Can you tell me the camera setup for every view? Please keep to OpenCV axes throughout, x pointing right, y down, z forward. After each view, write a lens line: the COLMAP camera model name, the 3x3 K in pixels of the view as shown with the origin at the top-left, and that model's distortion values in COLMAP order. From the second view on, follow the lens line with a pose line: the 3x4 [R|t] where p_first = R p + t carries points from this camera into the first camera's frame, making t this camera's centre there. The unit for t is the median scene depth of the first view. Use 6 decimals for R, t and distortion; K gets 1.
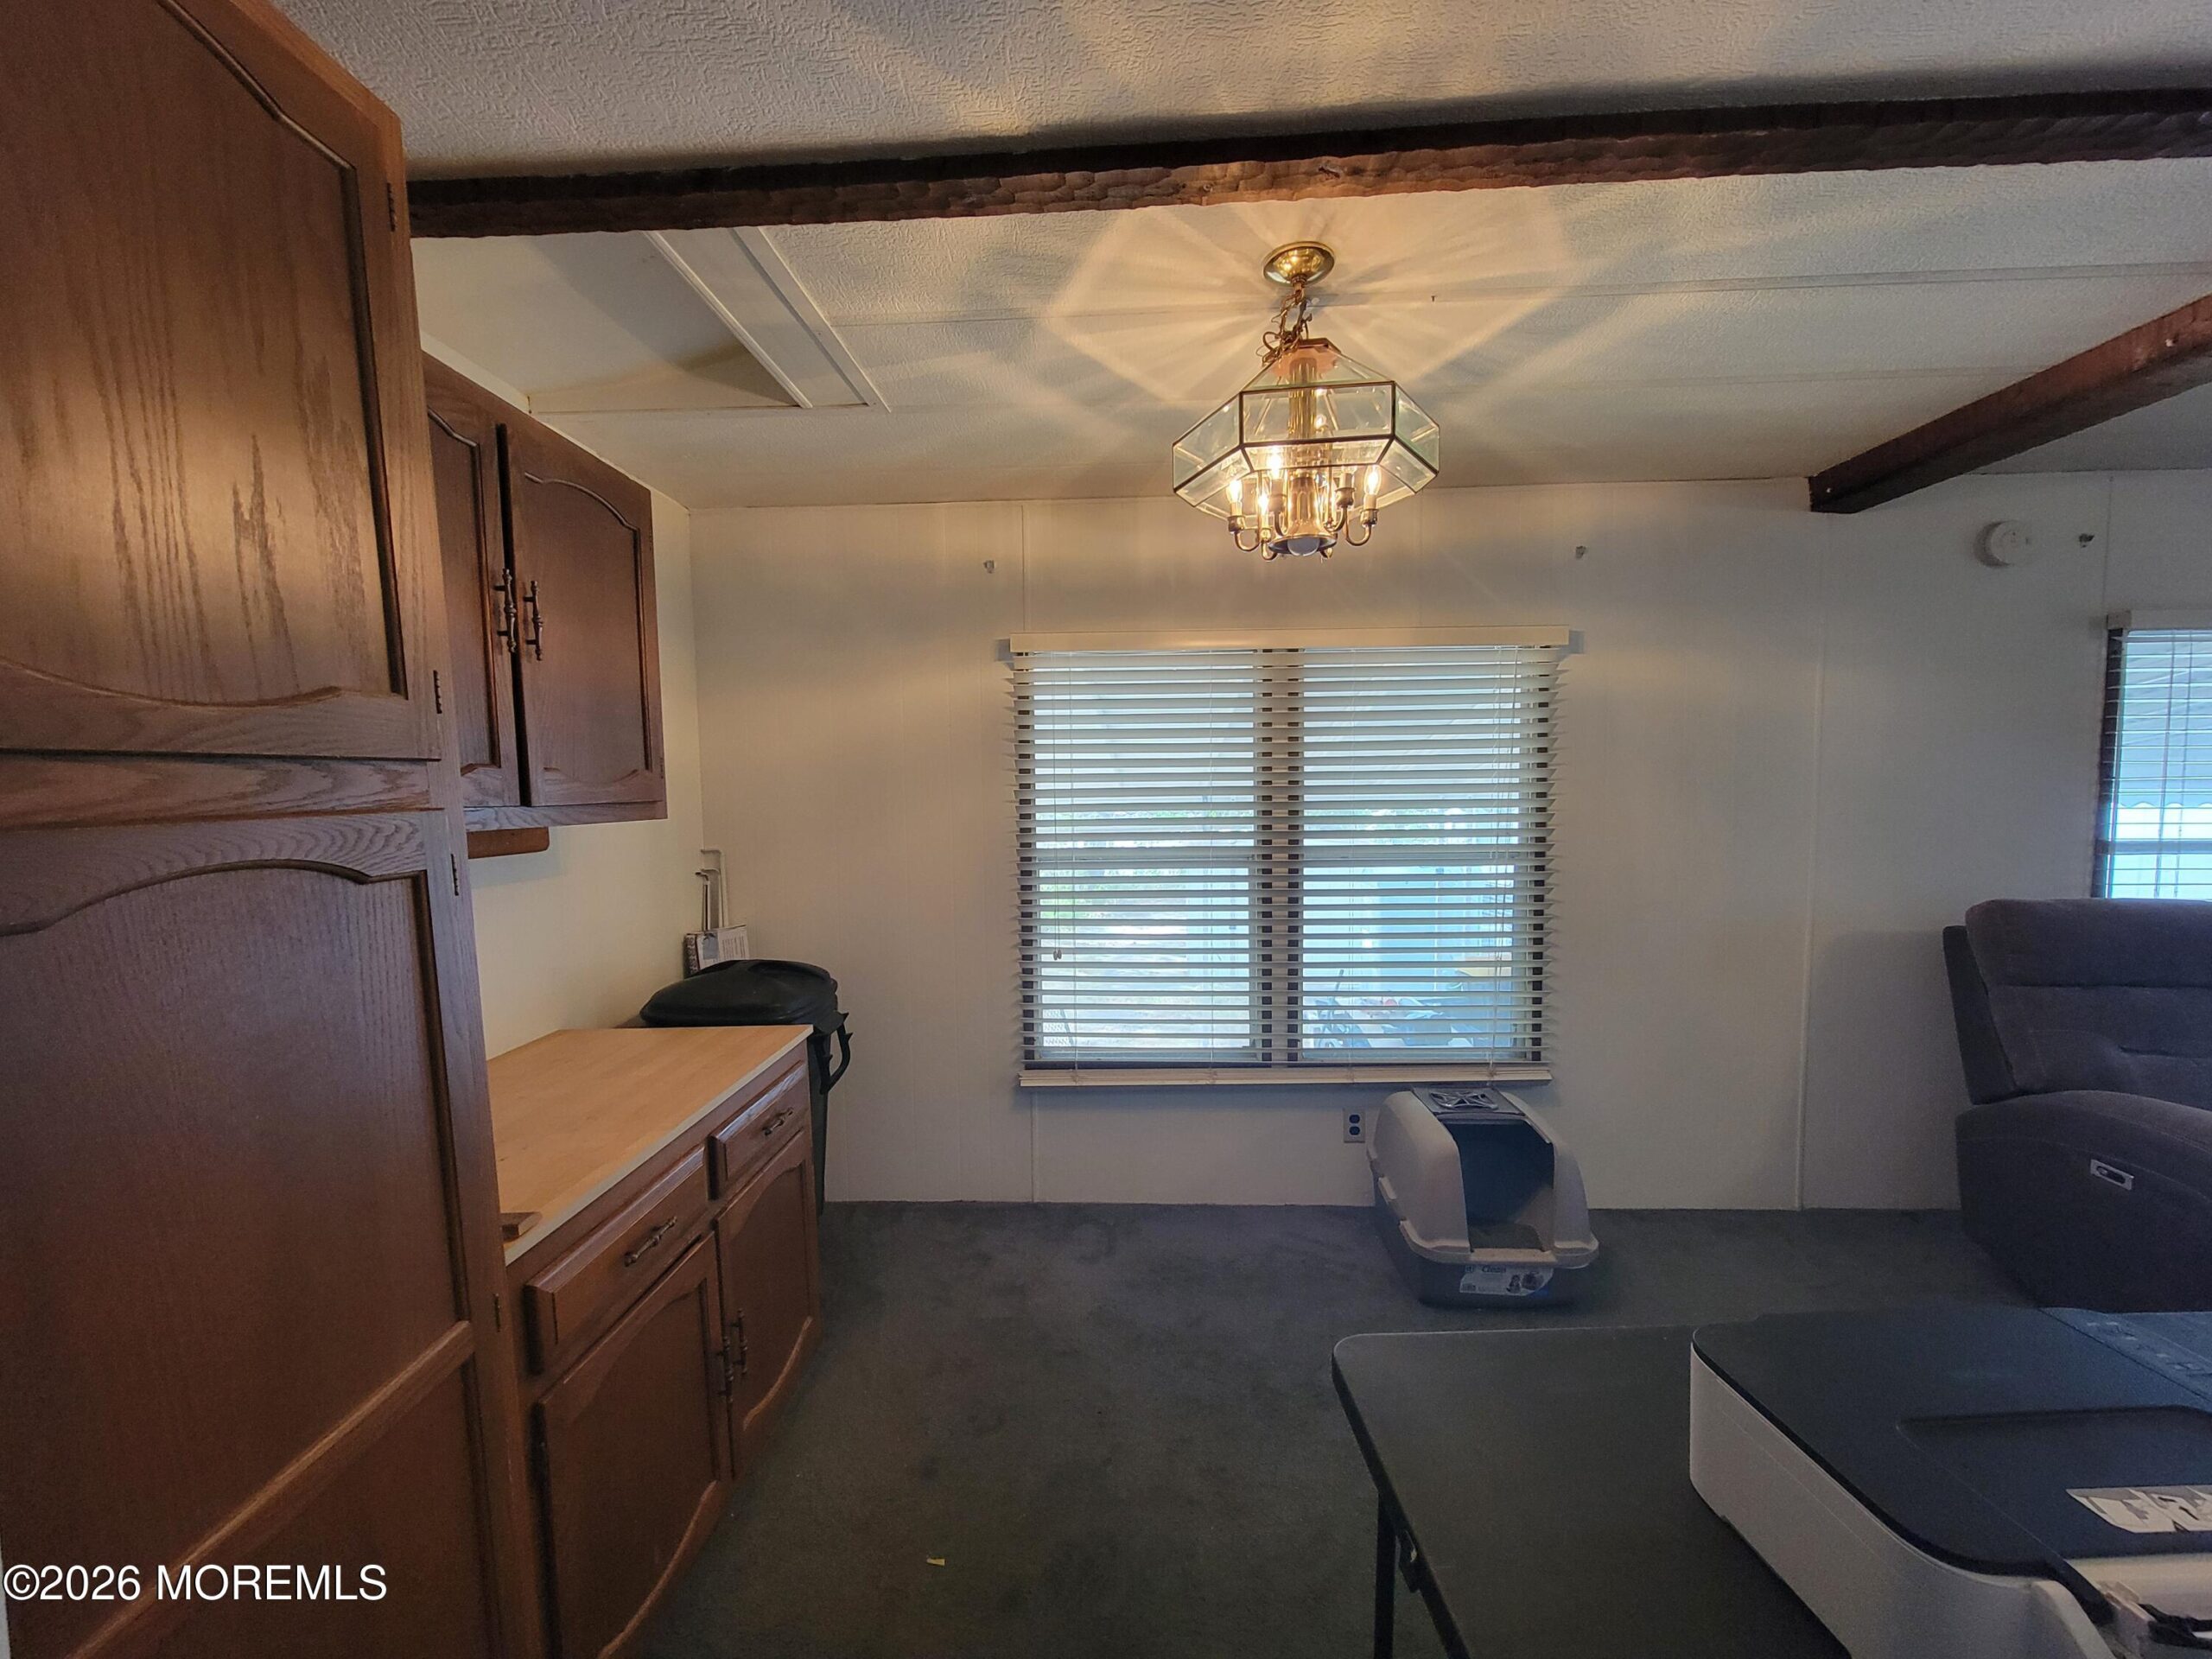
lens RADIAL K [[911.1, 0, 1099.5], [0, 911.1, 862.0], [0, 0, 1]] dist [-0.000943, -0.000013]
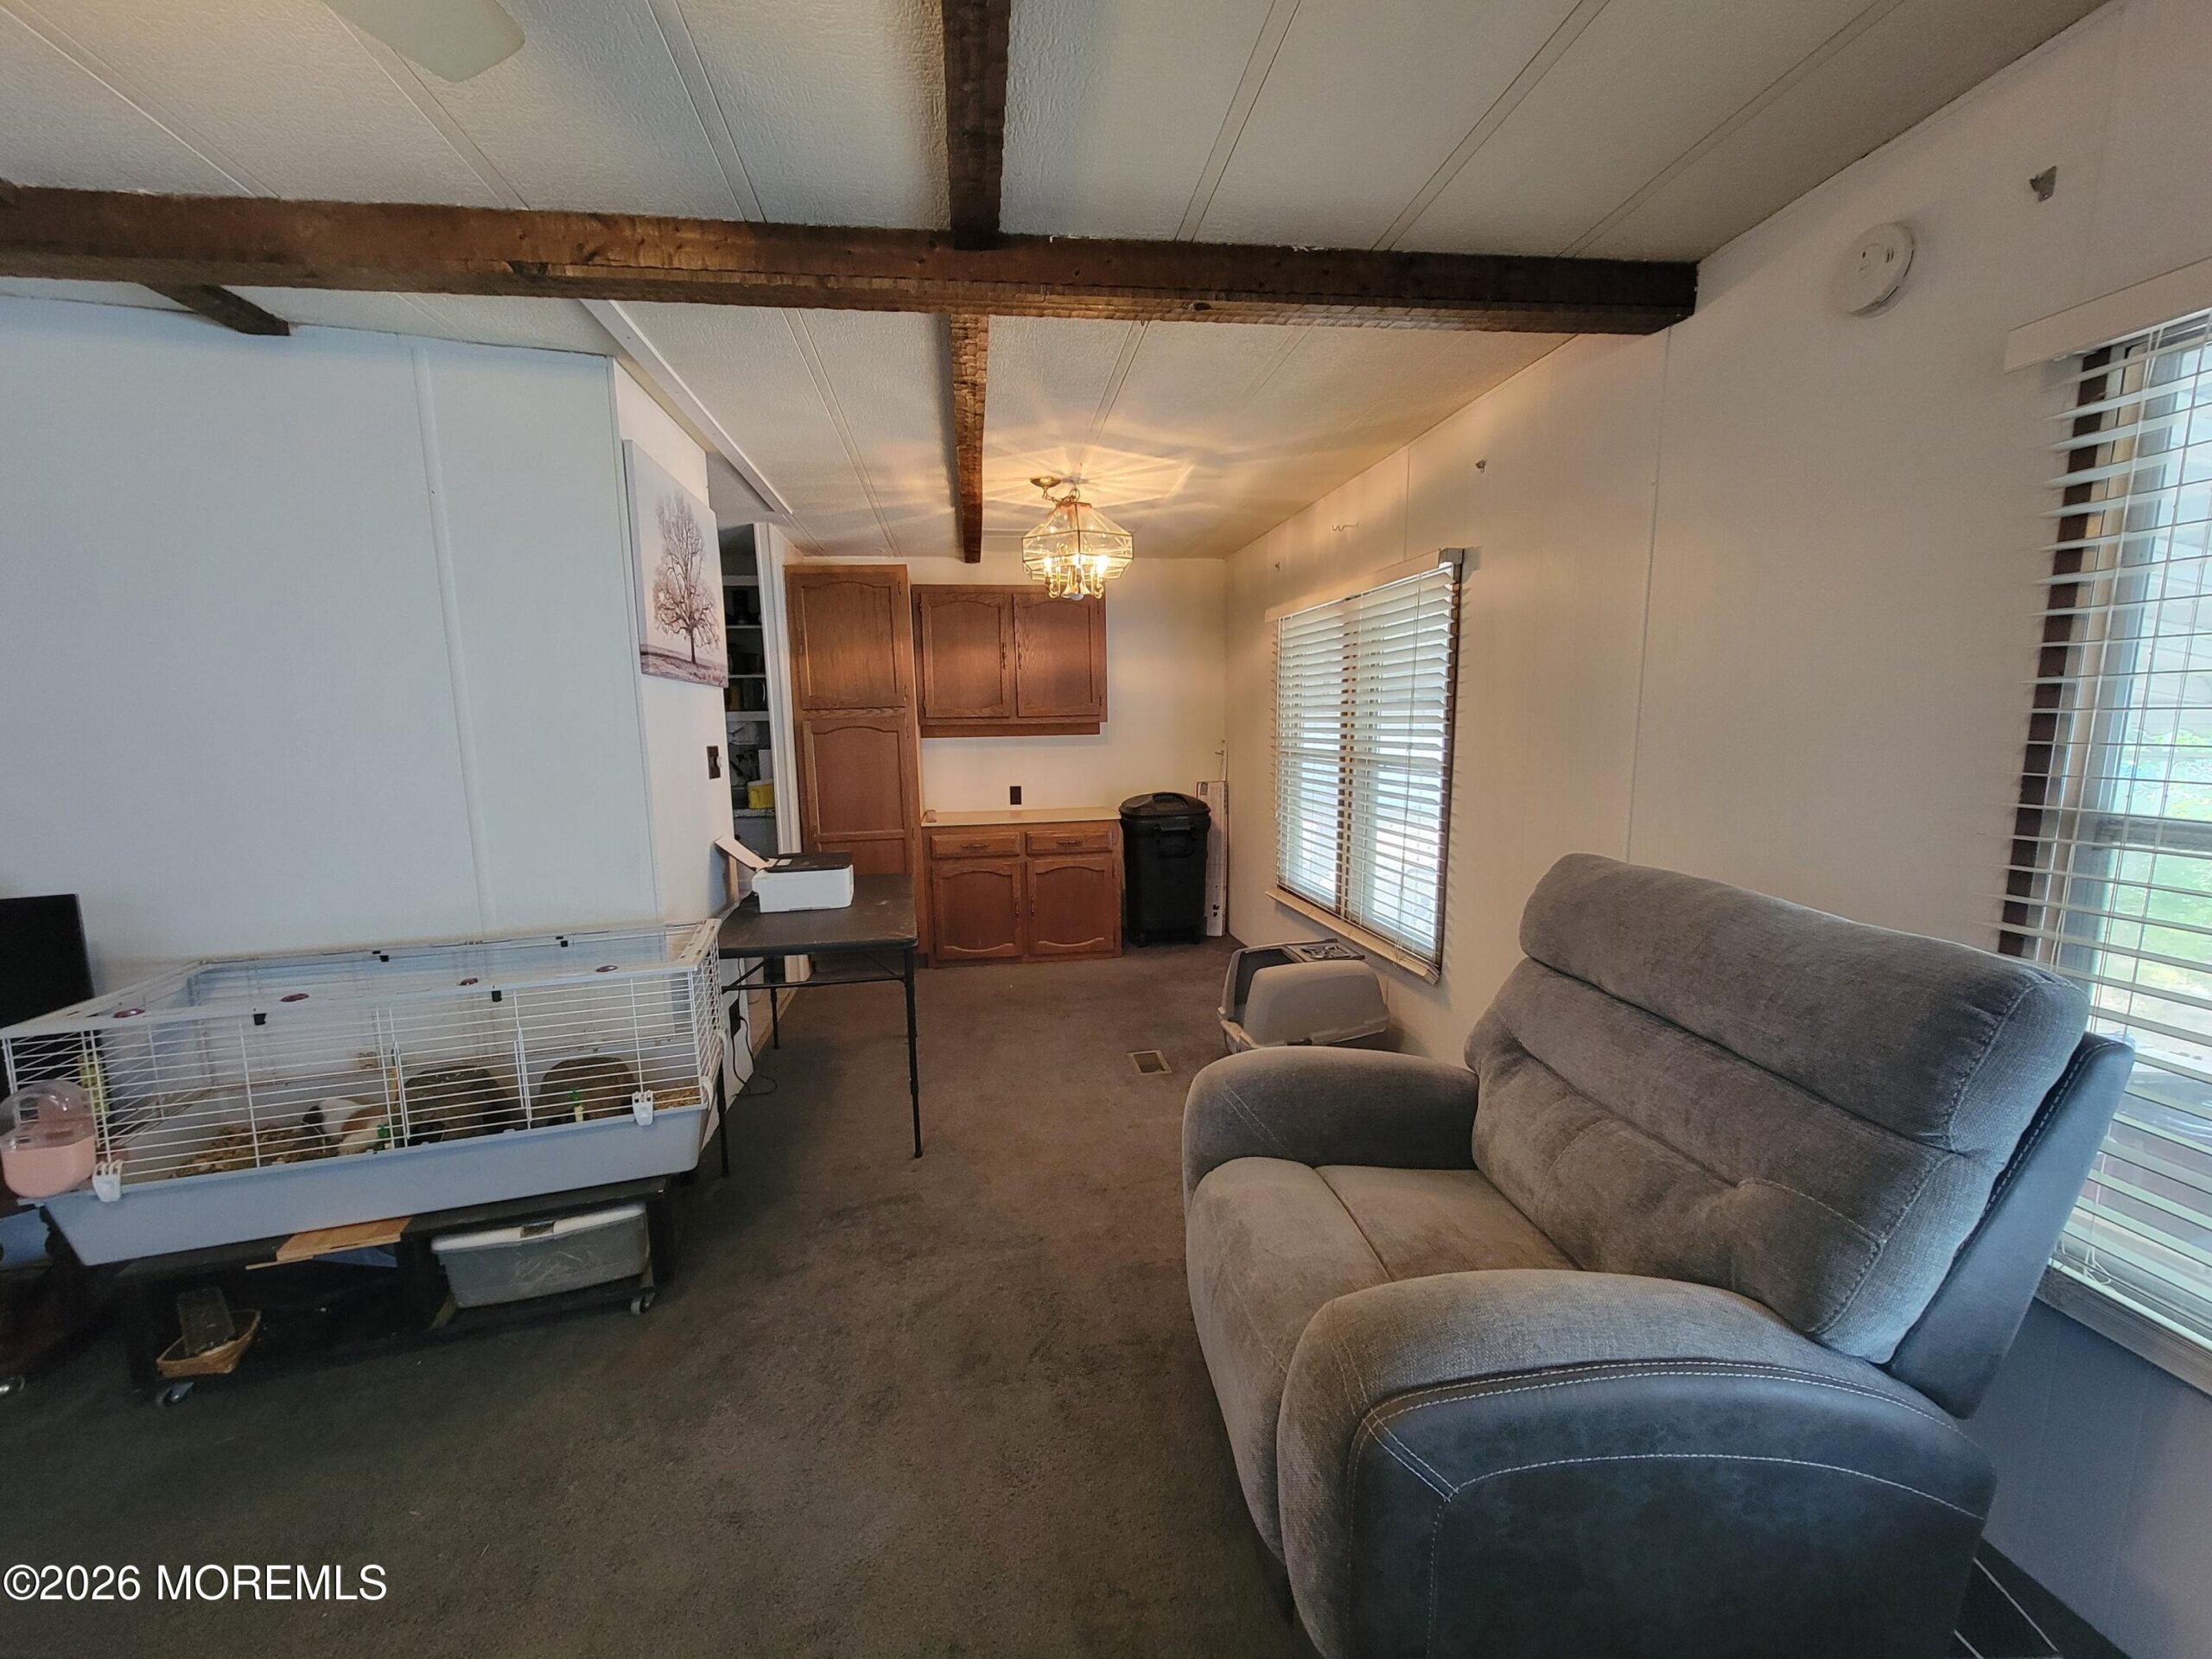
lens RADIAL K [[911.1, 0, 1099.5], [0, 911.1, 862.0], [0, 0, 1]] dist [-0.000943, -0.000013]
pose [[0.179117, 0.163334, -0.970175, 1.488173], [-0.063077, 0.986000, 0.154353, -0.042078], [0.981804, 0.033549, 0.186912, 0.419845]]
